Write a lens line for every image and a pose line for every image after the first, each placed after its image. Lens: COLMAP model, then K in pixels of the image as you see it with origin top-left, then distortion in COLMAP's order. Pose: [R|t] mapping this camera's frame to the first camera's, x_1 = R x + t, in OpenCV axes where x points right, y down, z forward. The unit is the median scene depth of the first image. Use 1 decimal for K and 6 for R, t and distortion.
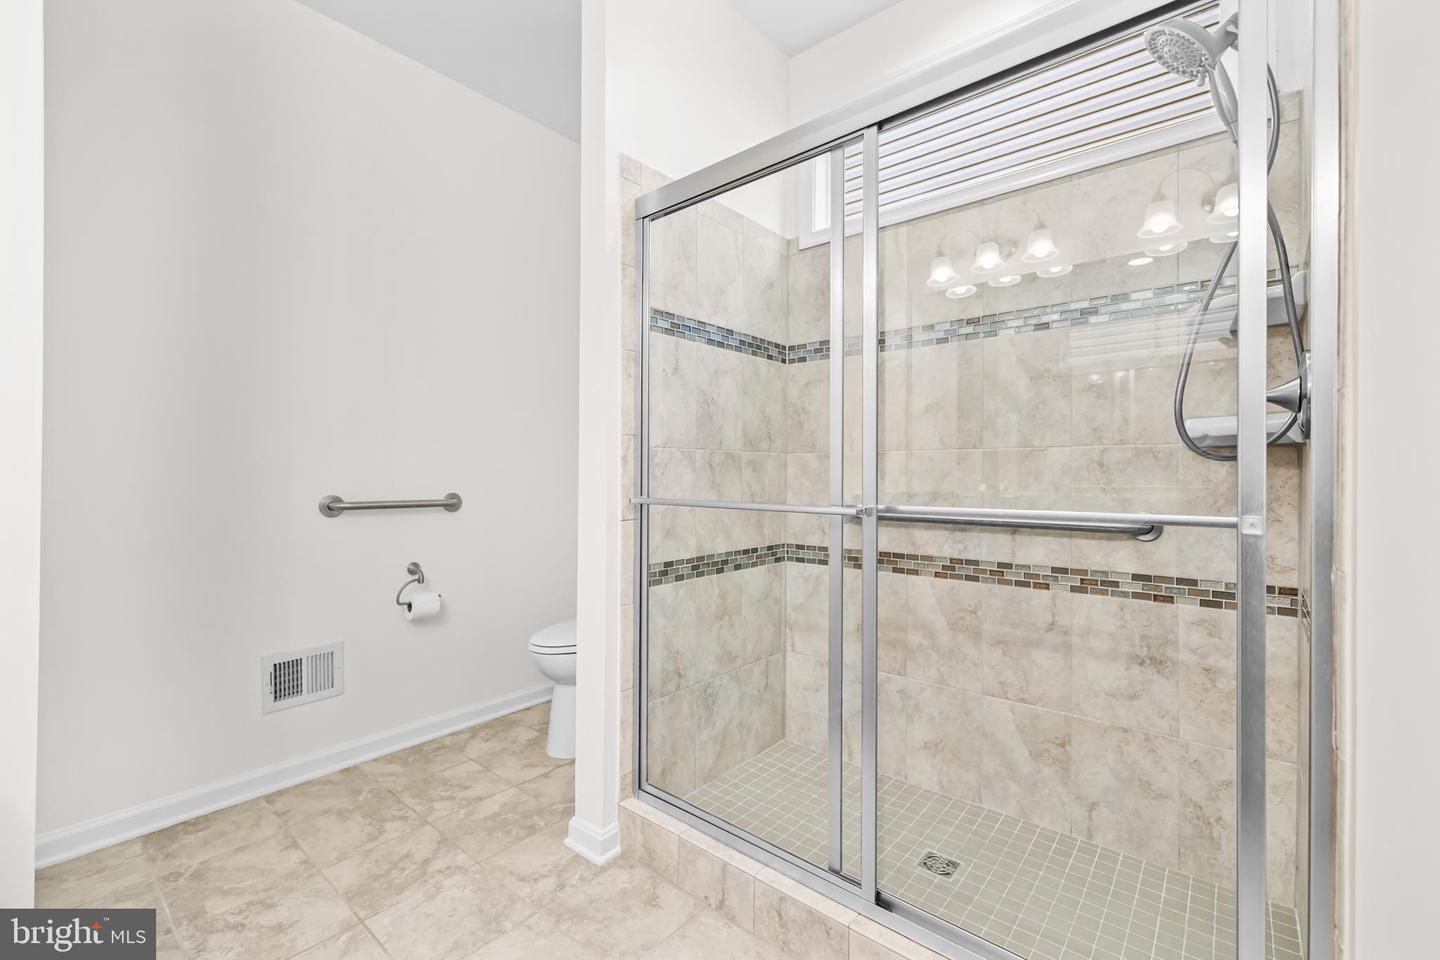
lens RADIAL K [[610.6, 0, 719.6], [0, 610.6, 476.6], [0, 0, 1]] dist [0.001688, 0.000296]
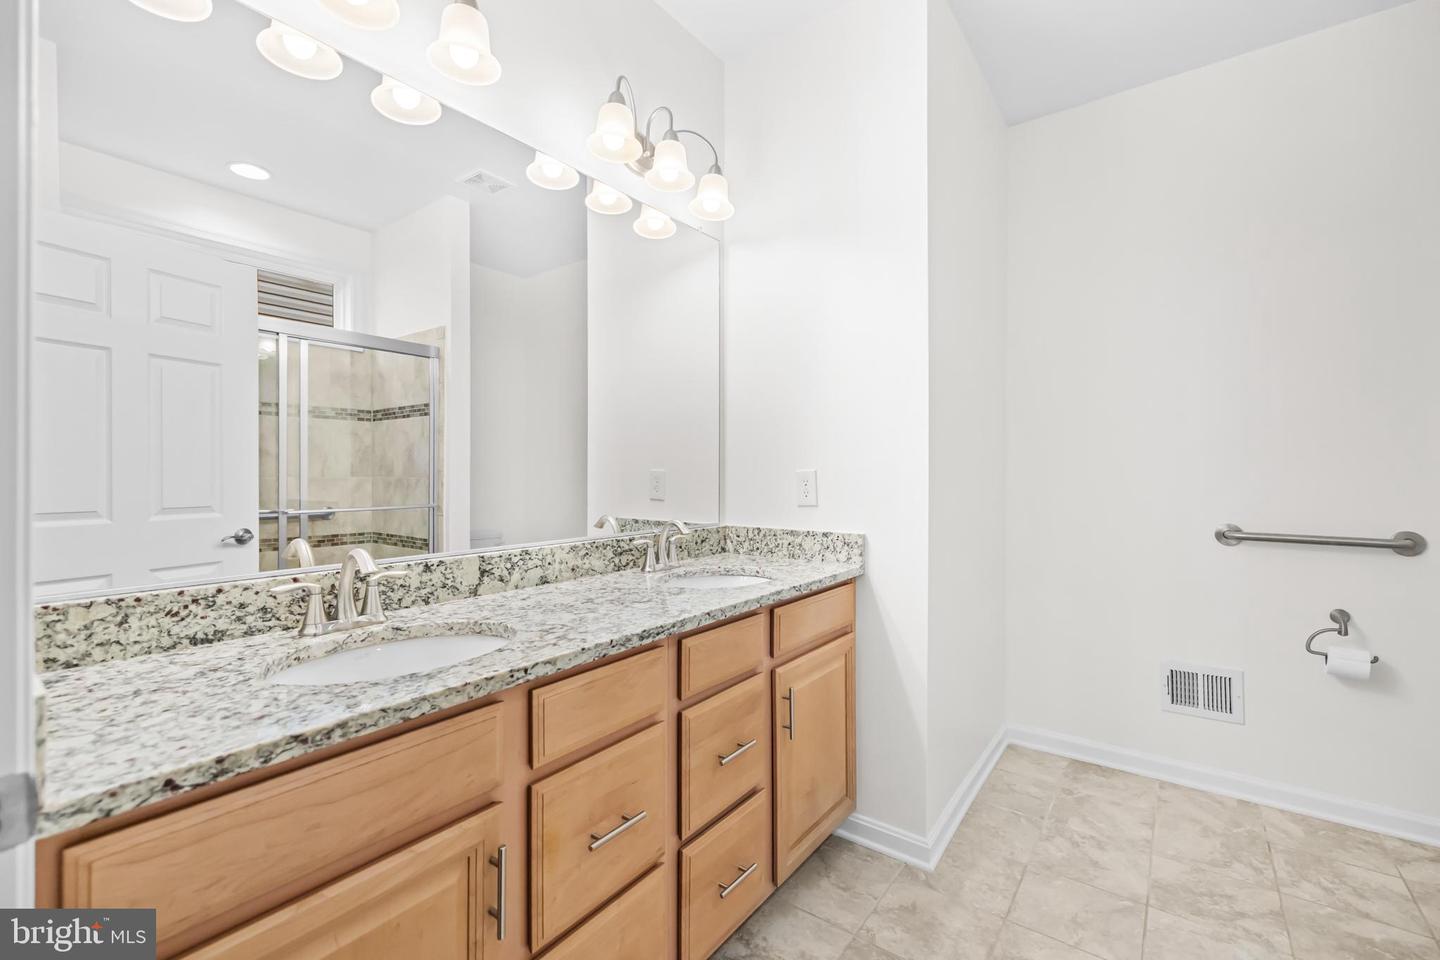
lens RADIAL K [[610.6, 0, 719.7], [0, 610.6, 476.8], [0, 0, 1]] dist [0.001688, 0.000296]
pose [[0.067081, -0.000522, -0.997747, 0.354391], [-0.007553, 0.999971, -0.001031, -0.044967], [0.997719, 0.007605, 0.067075, 0.087373]]
